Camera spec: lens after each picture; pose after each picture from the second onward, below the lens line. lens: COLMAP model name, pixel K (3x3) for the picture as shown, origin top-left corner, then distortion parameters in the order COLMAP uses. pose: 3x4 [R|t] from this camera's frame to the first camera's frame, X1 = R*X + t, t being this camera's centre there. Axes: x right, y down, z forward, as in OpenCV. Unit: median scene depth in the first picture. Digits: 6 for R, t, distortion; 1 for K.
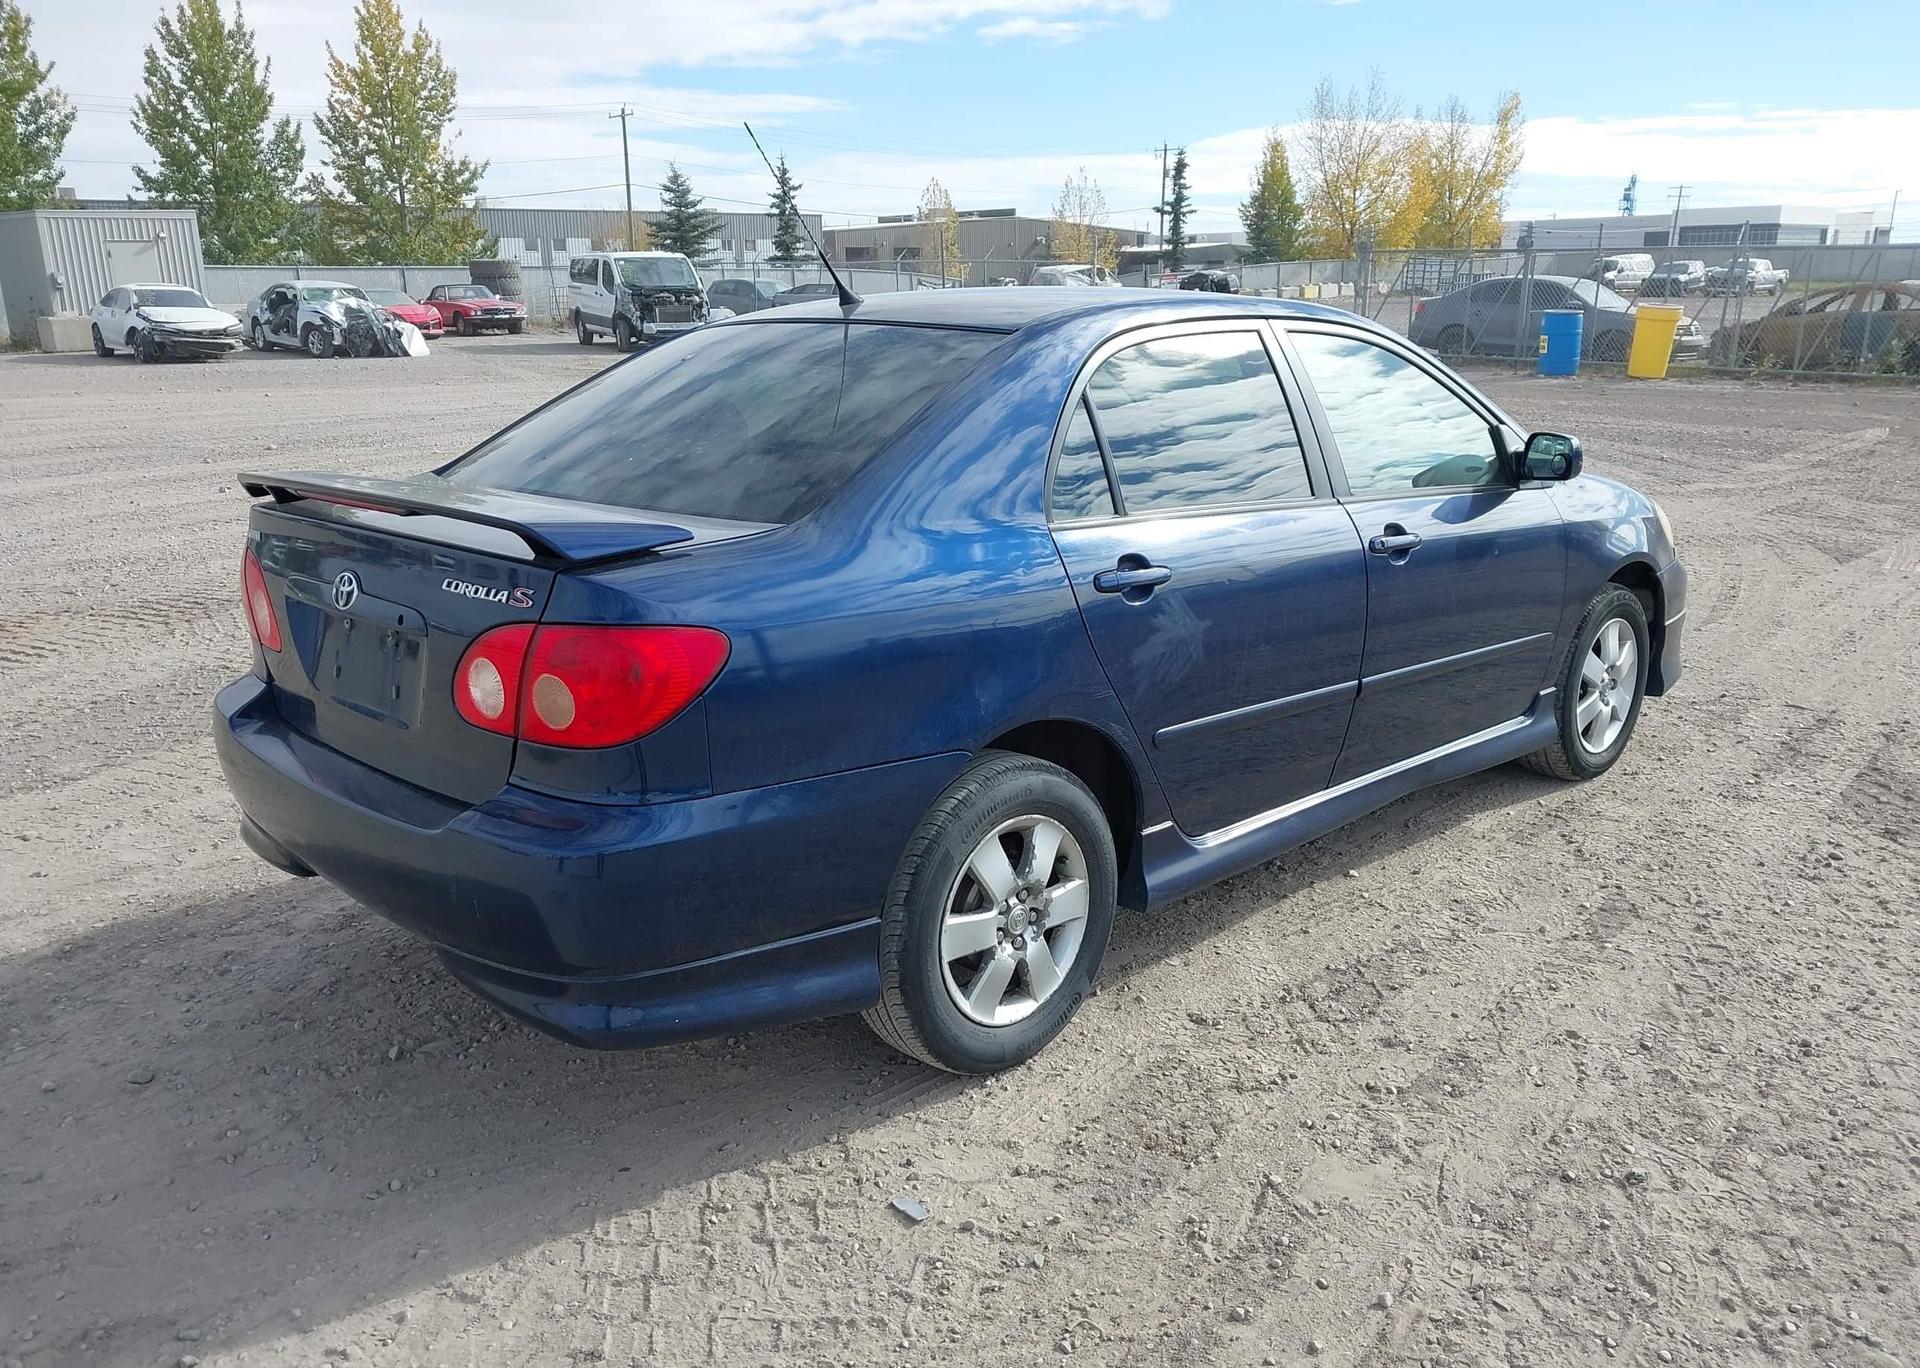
lens RADIAL K [[1533.5, 0, 953.6], [0, 1533.5, 697.6], [0, 0, 1]] dist [0.006491, -0.005525]
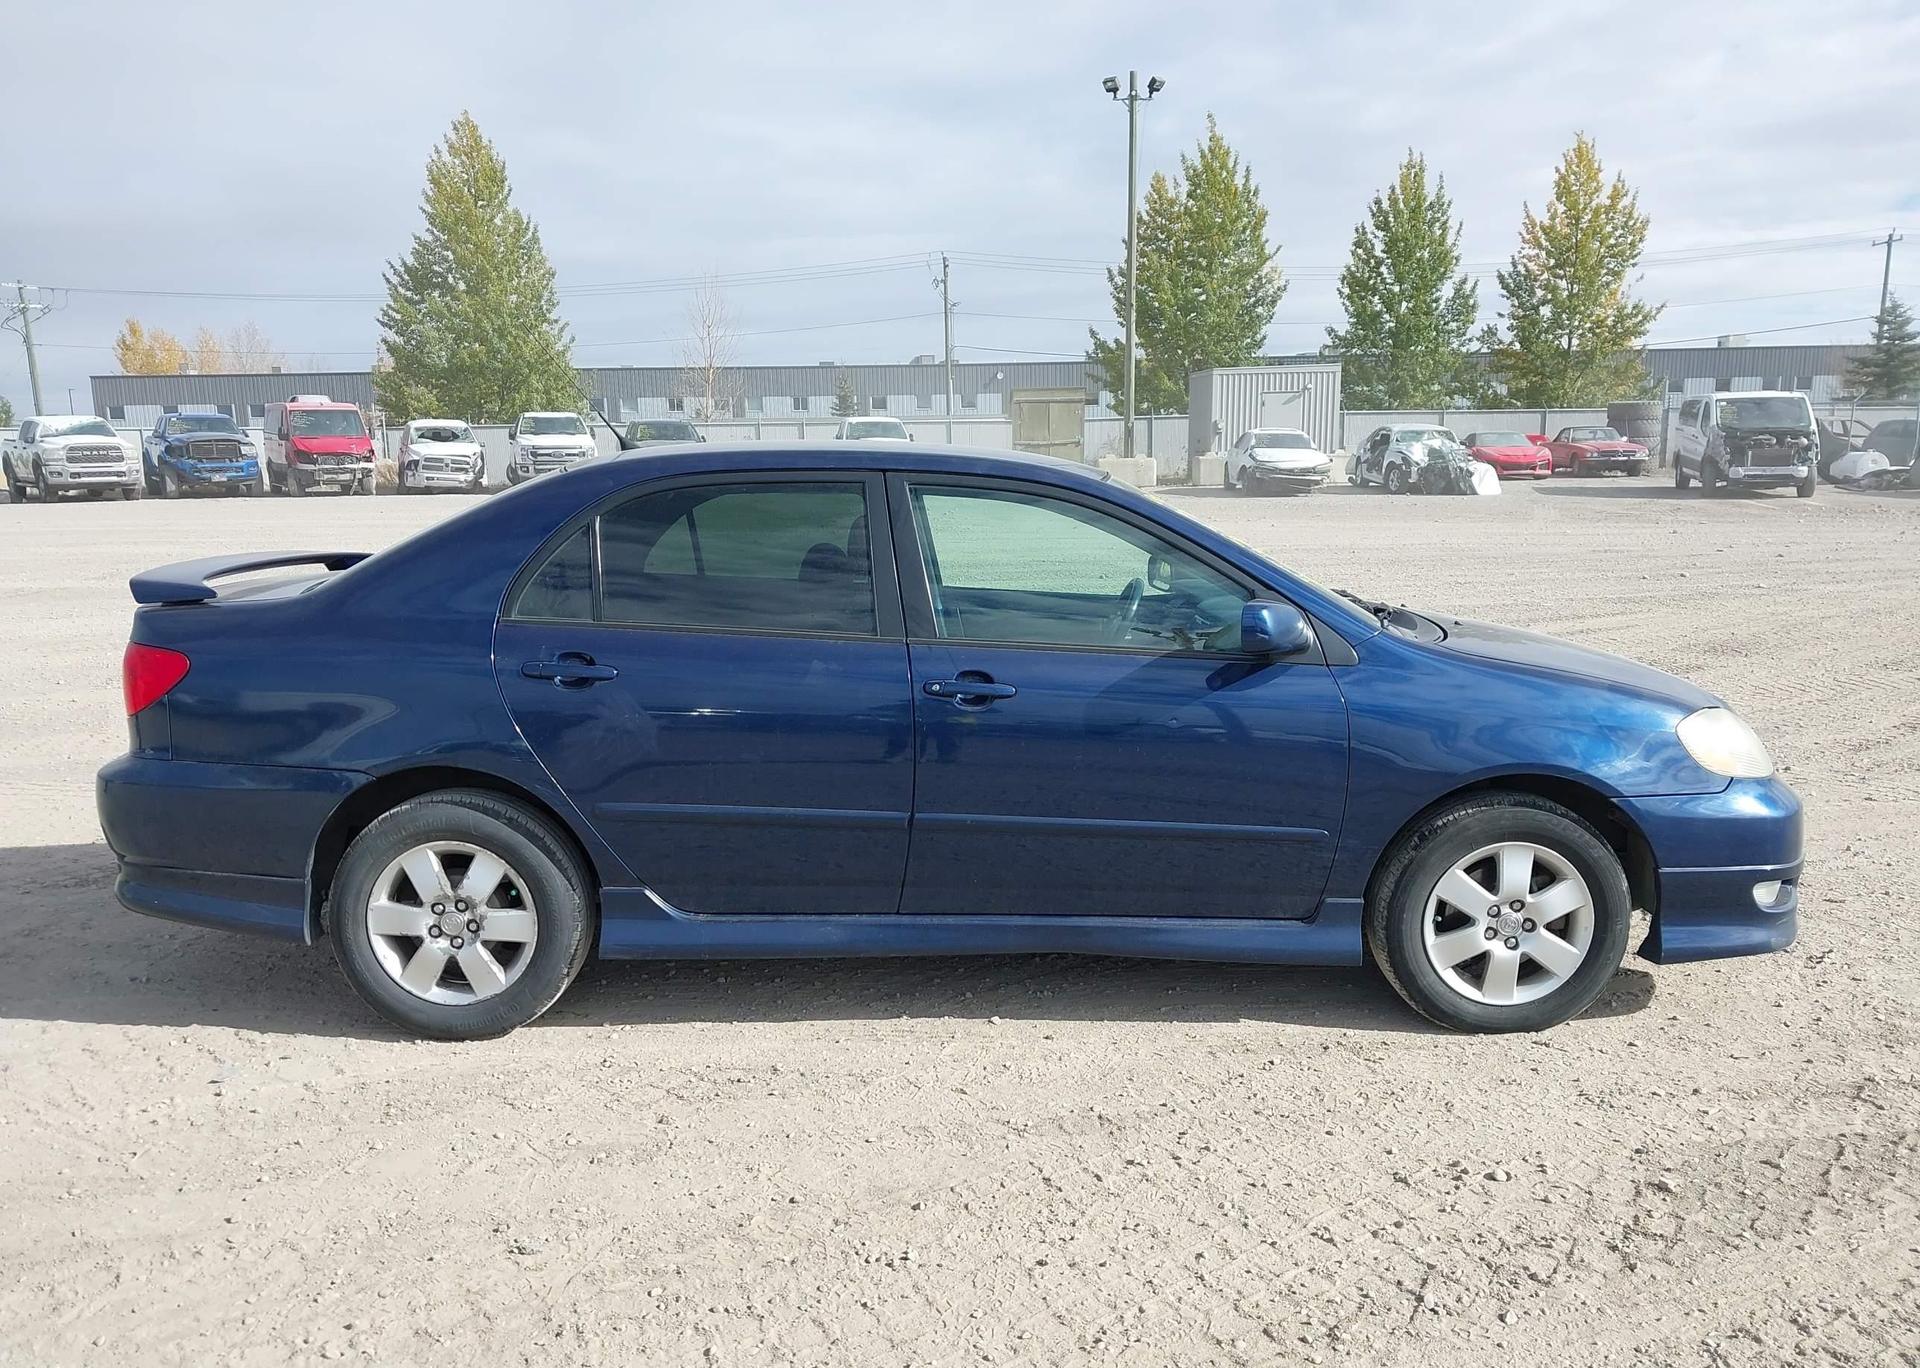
lens RADIAL K [[1527.3, 0, 960.0], [0, 1527.3, 684.0], [0, 0, 1]] dist [0.006872, -0.009287]
pose [[0.716682, 0.112760, -0.688224, 0.085583], [-0.177873, 0.983760, -0.024047, -0.006870], [0.674336, 0.139650, 0.725100, 0.023307]]
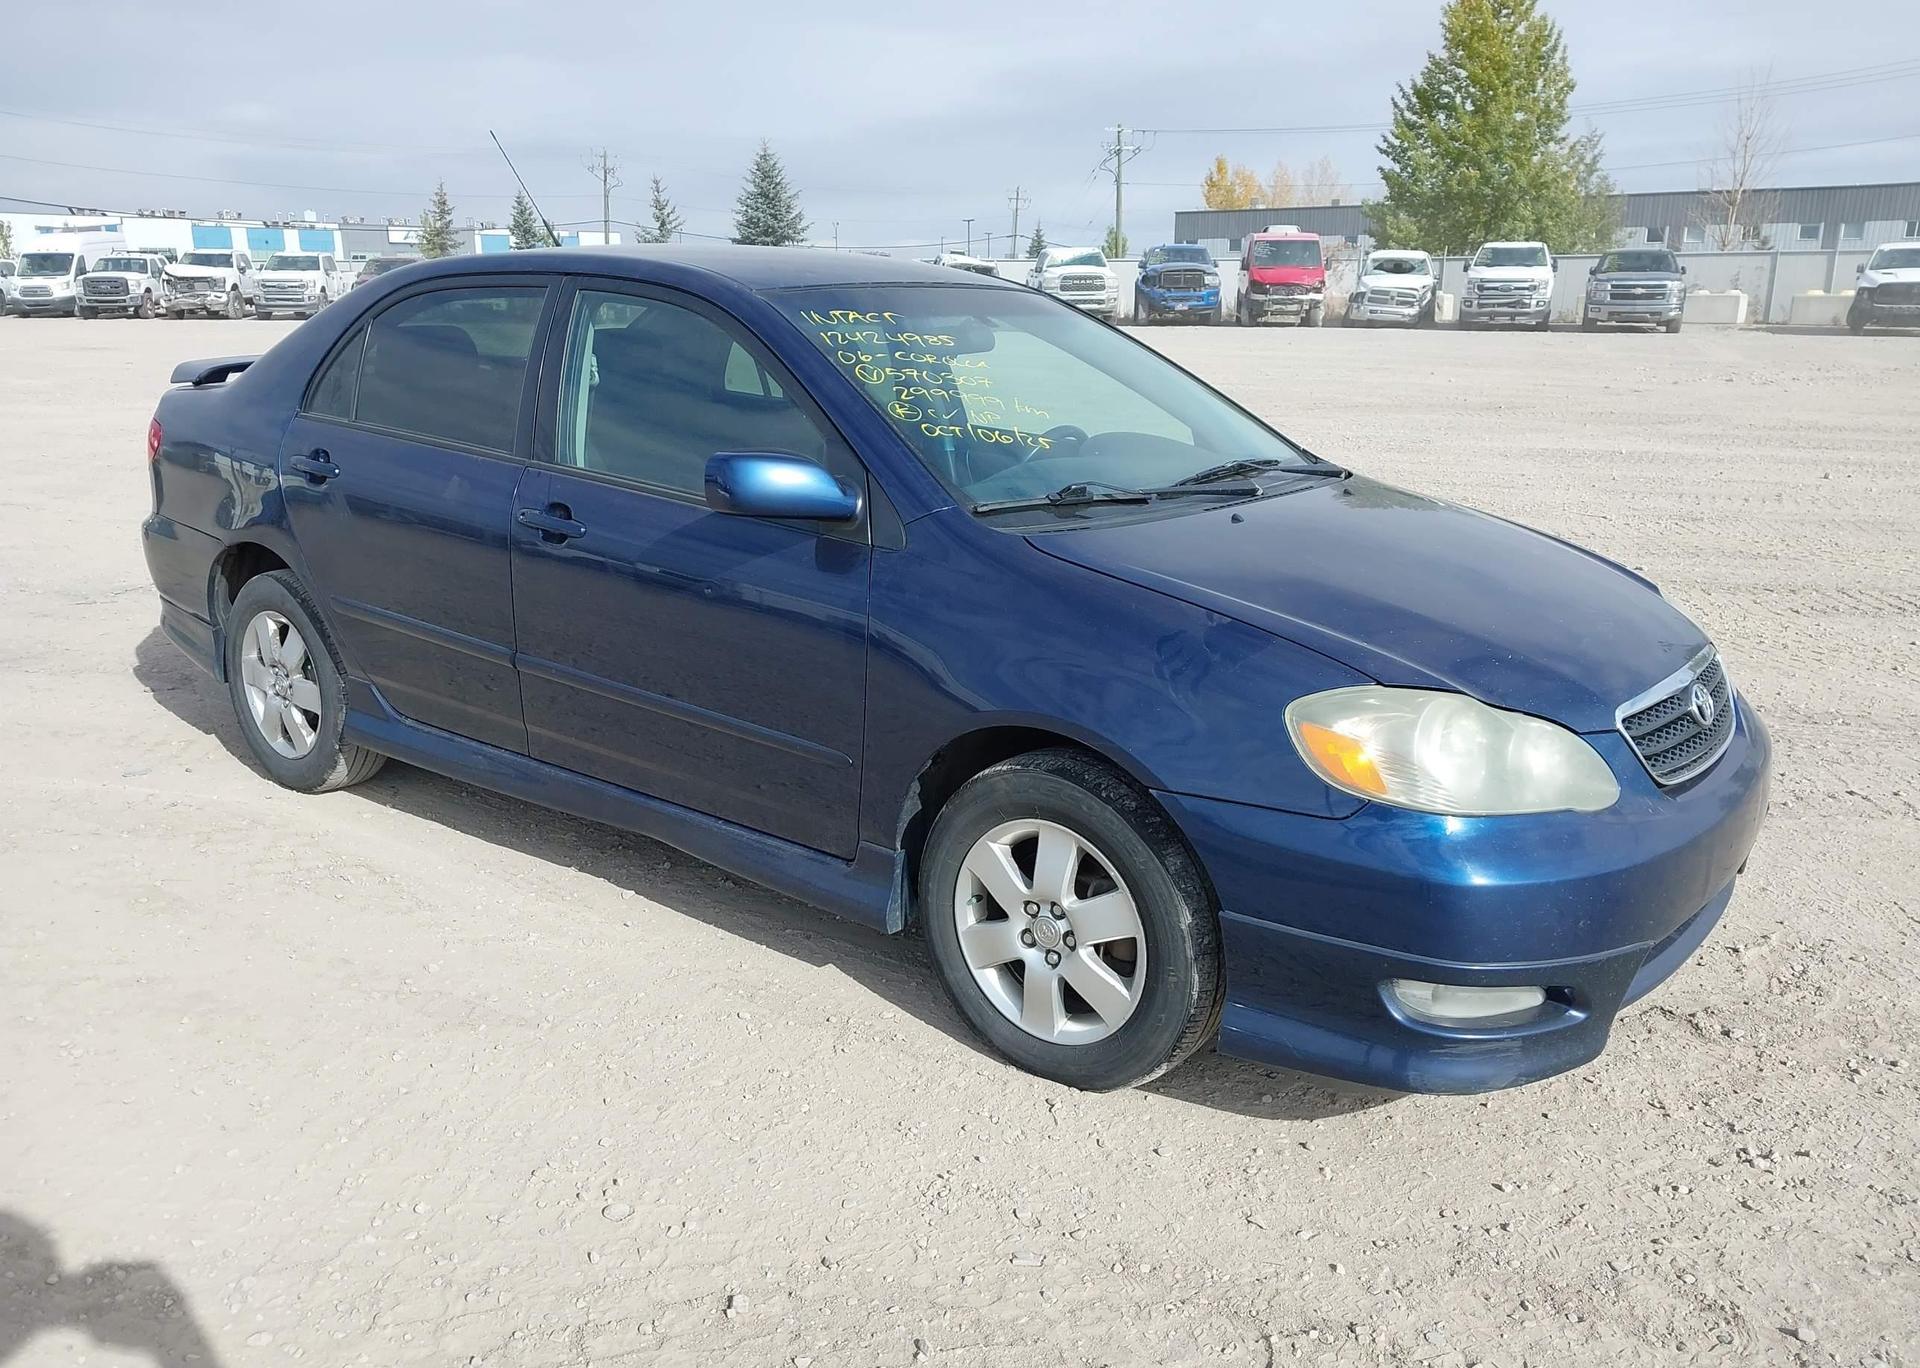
lens RADIAL K [[1533.5, 0, 953.6], [0, 1533.5, 697.6], [0, 0, 1]] dist [0.006491, -0.005525]
pose [[0.128348, 0.269486, -0.954413, 0.107158], [-0.257136, 0.938504, 0.230414, -0.024222], [0.957814, 0.215841, 0.189750, 0.094712]]
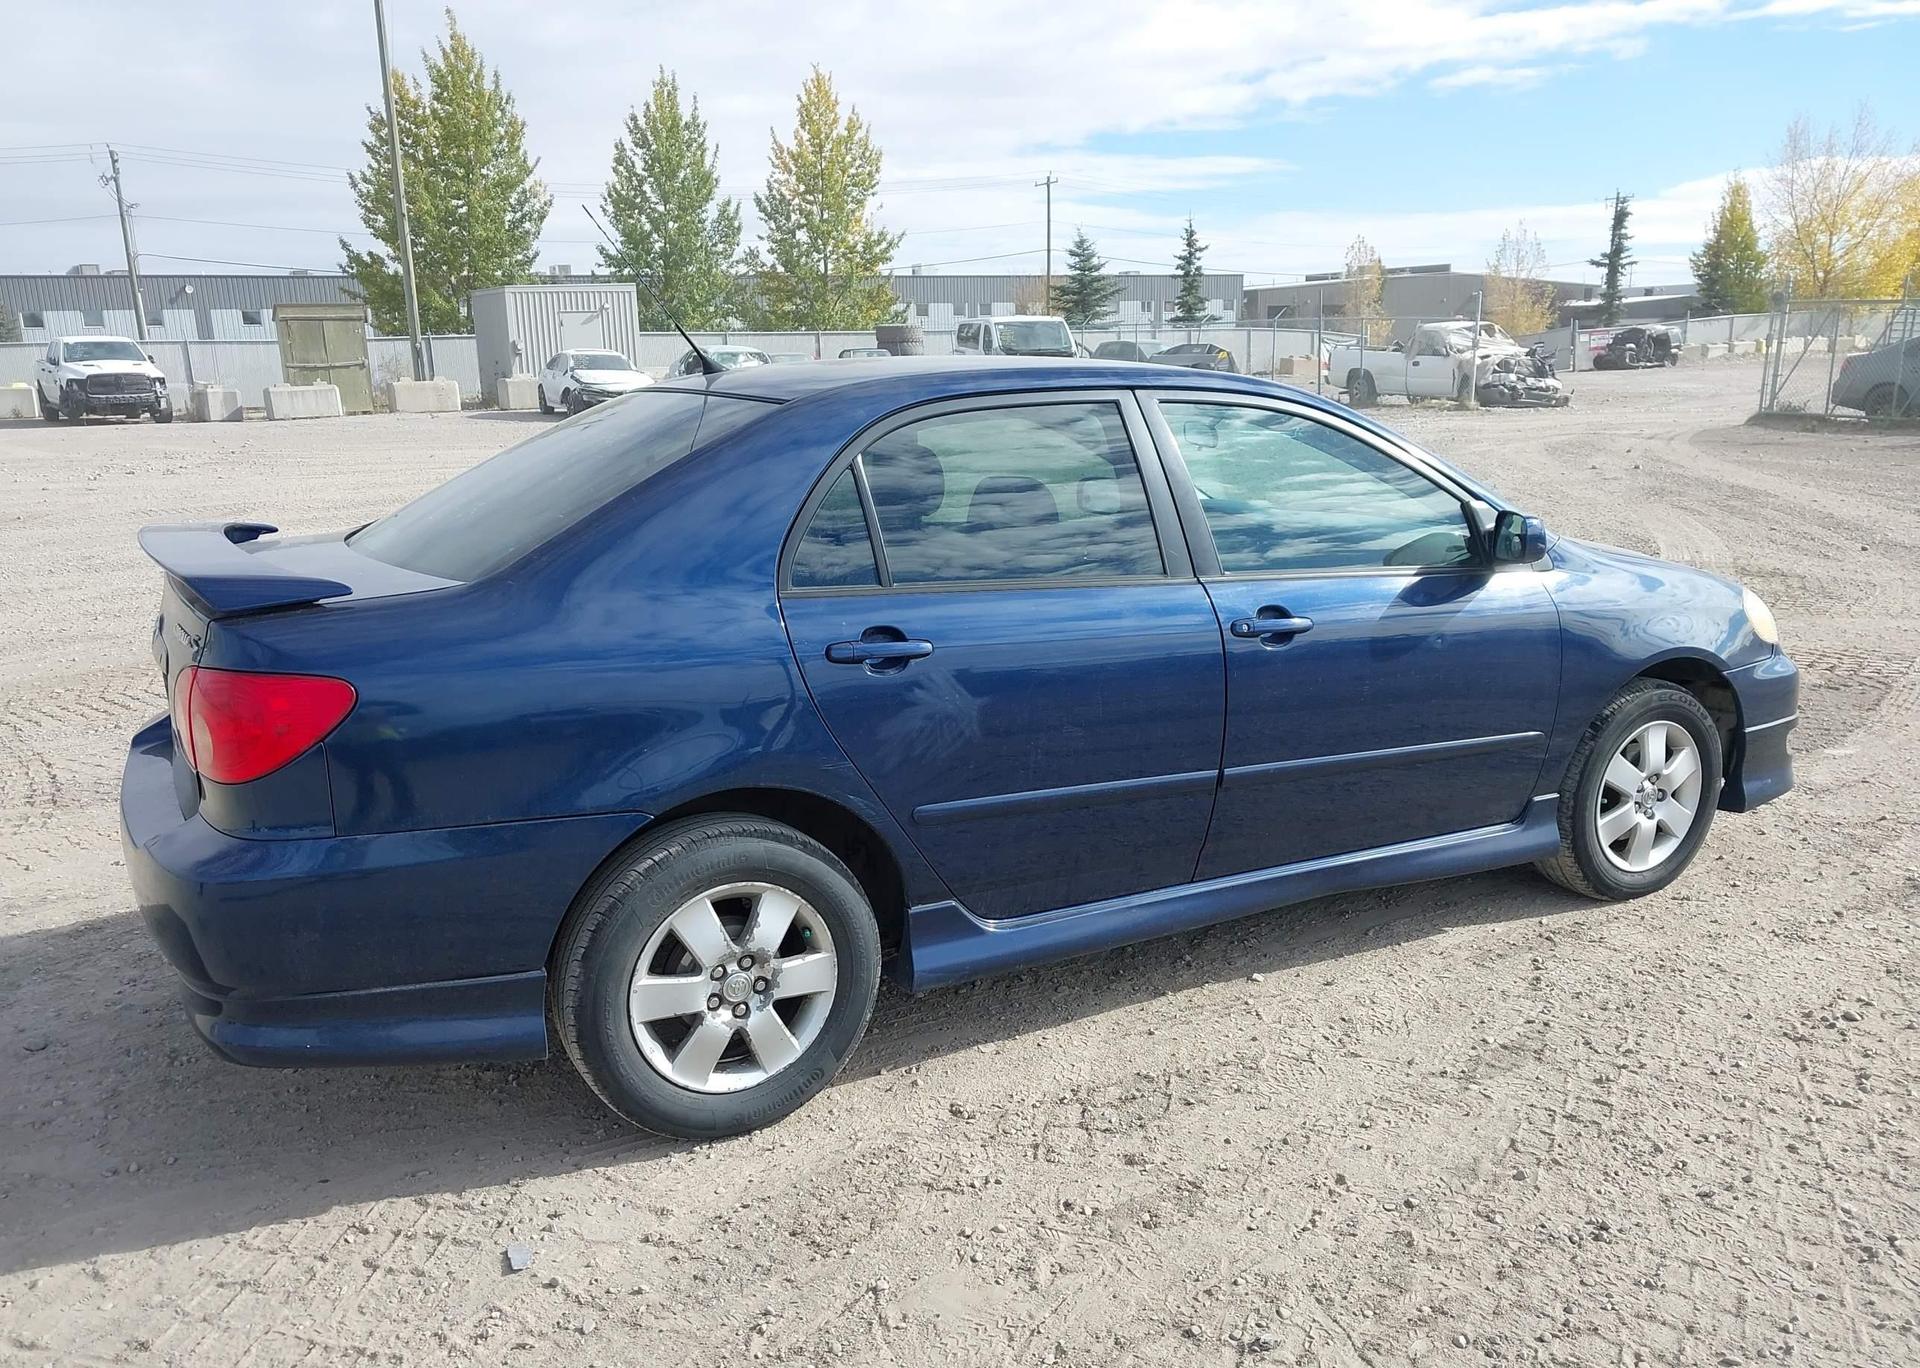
lens RADIAL K [[1530.8, 0, 951.7], [0, 1530.8, 688.3], [0, 0, 1]] dist [0.005465, 0.002909]
pose [[0.962420, 0.051488, -0.266639, 0.030651], [-0.062566, 0.997488, -0.033213, -0.001732], [0.264260, 0.048647, 0.963224, 0.004661]]
